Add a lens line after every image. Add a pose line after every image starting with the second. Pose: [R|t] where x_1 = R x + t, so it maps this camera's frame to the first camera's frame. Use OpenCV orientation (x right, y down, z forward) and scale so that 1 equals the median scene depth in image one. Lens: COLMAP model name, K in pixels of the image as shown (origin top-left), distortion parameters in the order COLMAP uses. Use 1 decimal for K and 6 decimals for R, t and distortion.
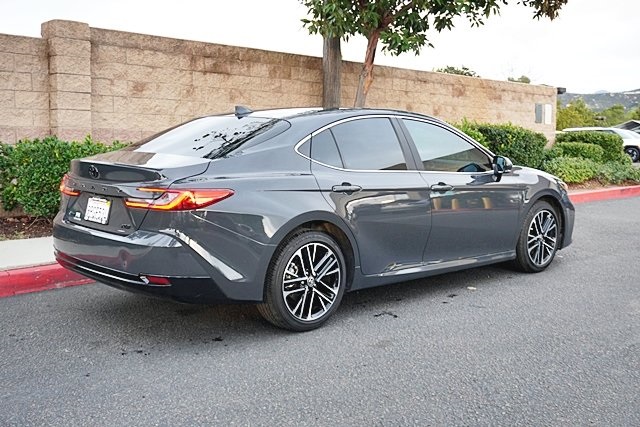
lens RADIAL K [[728.1, 0, 319.2], [0, 728.1, 217.3], [0, 0, 1]] dist [0.008090, 0.000000]
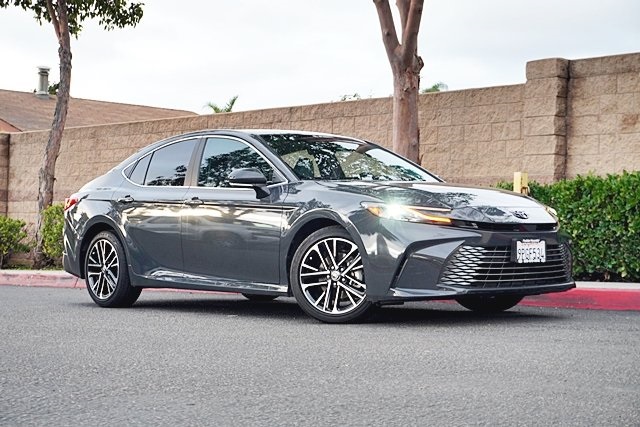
lens RADIAL K [[1193.8, 0, 326.0], [0, 1193.8, 213.4], [0, 0, 1]] dist [0.037924, 0.000000]
pose [[-0.035311, -0.032614, -0.998844, 1.080821], [-0.123221, 0.991983, -0.028033, -0.000237], [0.991751, 0.122089, -0.039046, 0.746909]]
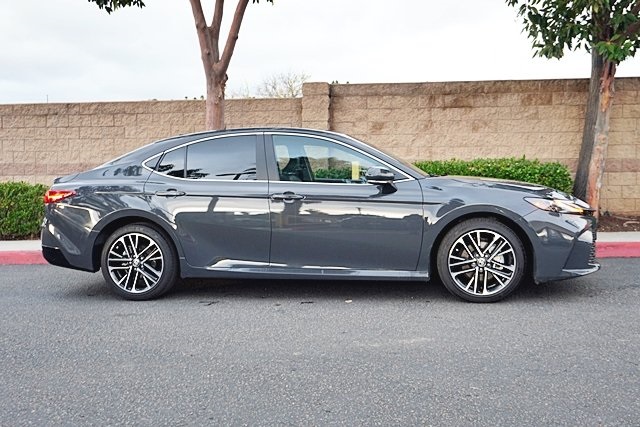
lens RADIAL K [[626.1, 0, 319.6], [0, 626.1, 210.8], [0, 0, 1]] dist [-0.003313, 0.000000]
pose [[0.605288, 0.020549, -0.795741, 0.552766], [-0.069502, 0.997213, -0.027116, 0.000838], [0.792966, 0.071719, 0.605029, 0.291736]]
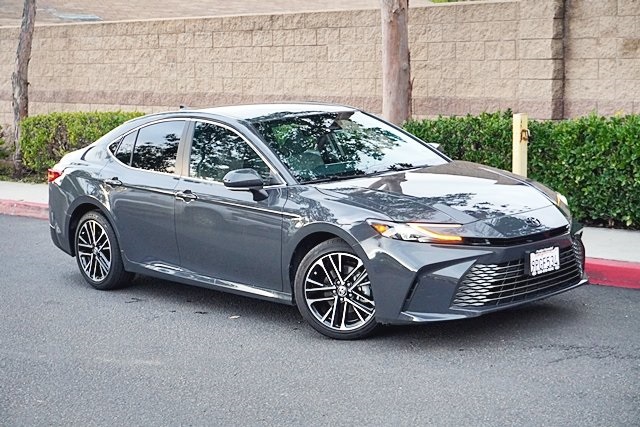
lens RADIAL K [[1193.8, 0, 322.7], [0, 1193.8, 211.8], [0, 0, 1]] dist [0.037924, 0.000000]
pose [[-0.015943, 0.122235, -0.992373, 1.035477], [-0.081639, 0.989026, 0.123135, -0.135841], [0.996534, 0.082980, -0.005789, 0.712495]]
